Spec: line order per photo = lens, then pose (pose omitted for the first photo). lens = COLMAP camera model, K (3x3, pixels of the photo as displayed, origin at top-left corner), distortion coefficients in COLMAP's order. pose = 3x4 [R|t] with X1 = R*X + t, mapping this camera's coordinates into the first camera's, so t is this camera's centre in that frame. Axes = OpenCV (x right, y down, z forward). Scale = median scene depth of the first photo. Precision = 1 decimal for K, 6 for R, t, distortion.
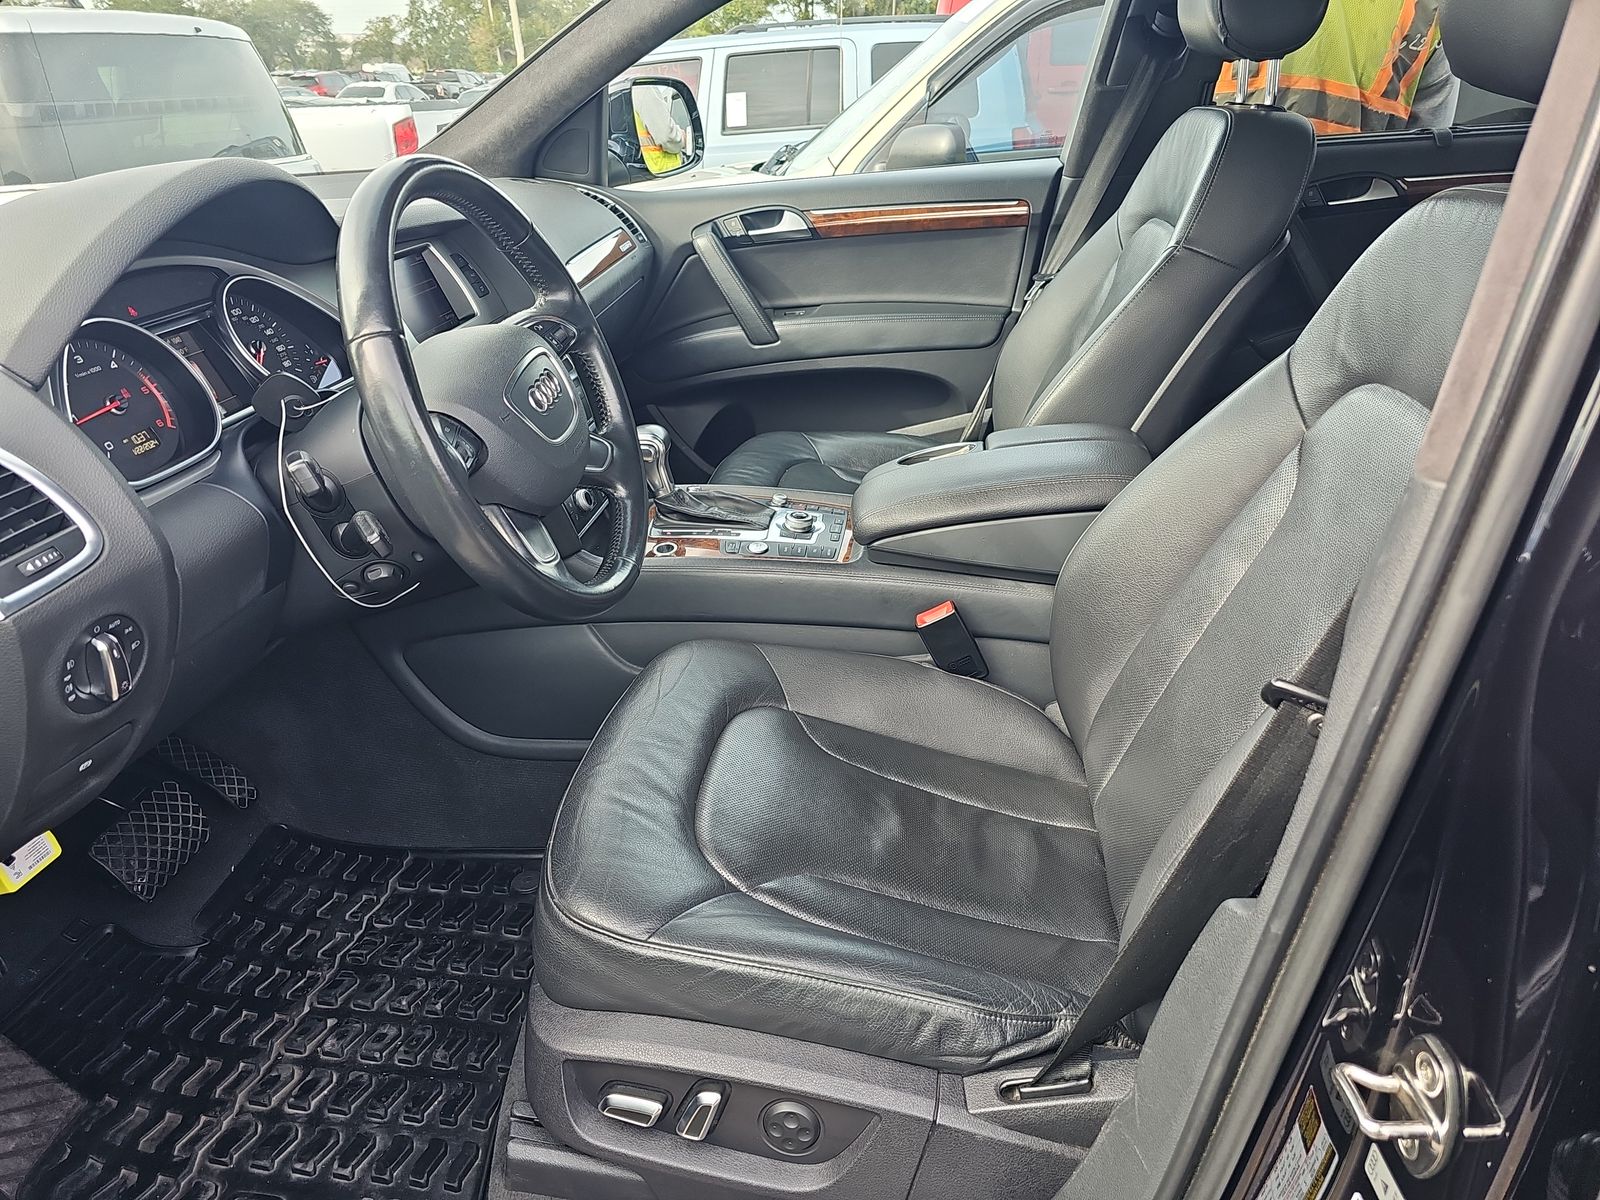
lens RADIAL K [[1025.1, 0, 783.5], [0, 1025.1, 601.2], [0, 0, 1]] dist [0.056720, -0.065037]
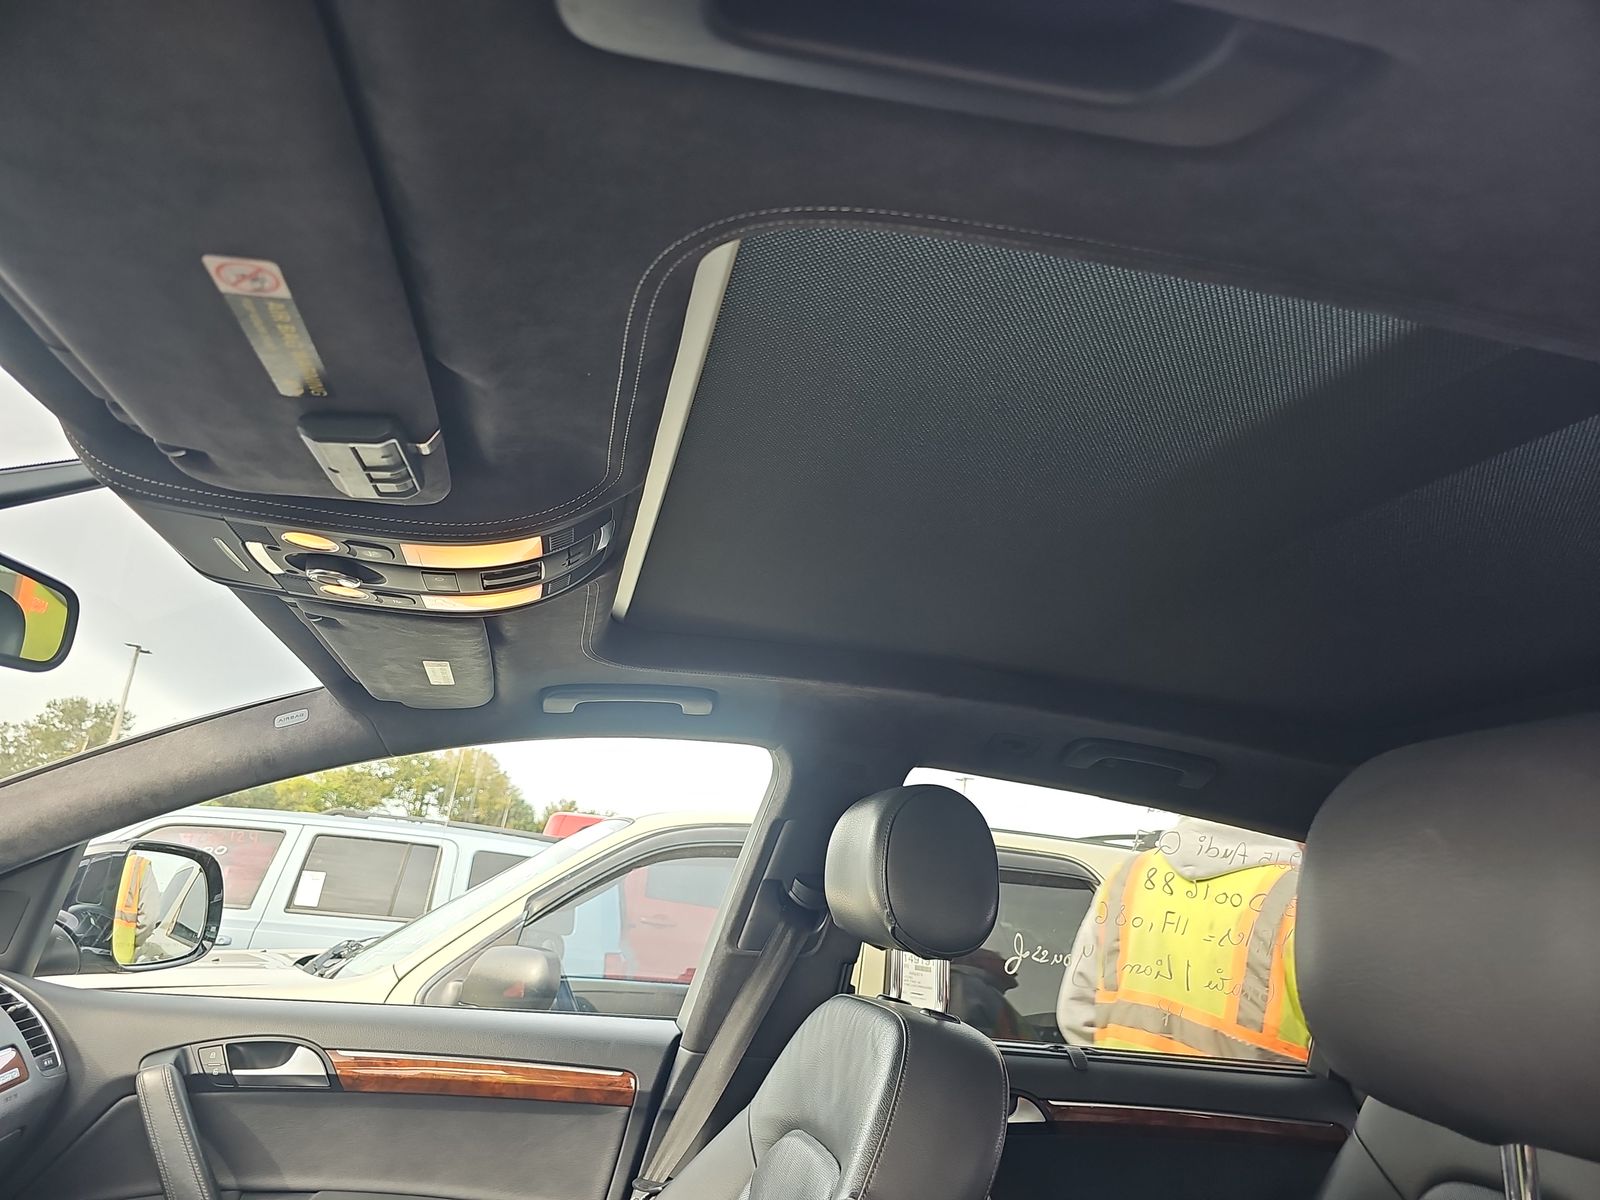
lens RADIAL K [[1025.1, 0, 783.5], [0, 1025.1, 601.2], [0, 0, 1]] dist [0.056720, -0.065037]
pose [[0.923135, 0.248014, 0.293787, 0.023472], [0.017272, 0.736601, -0.676107, -0.117298], [-0.384088, 0.629212, 0.675699, 0.205022]]
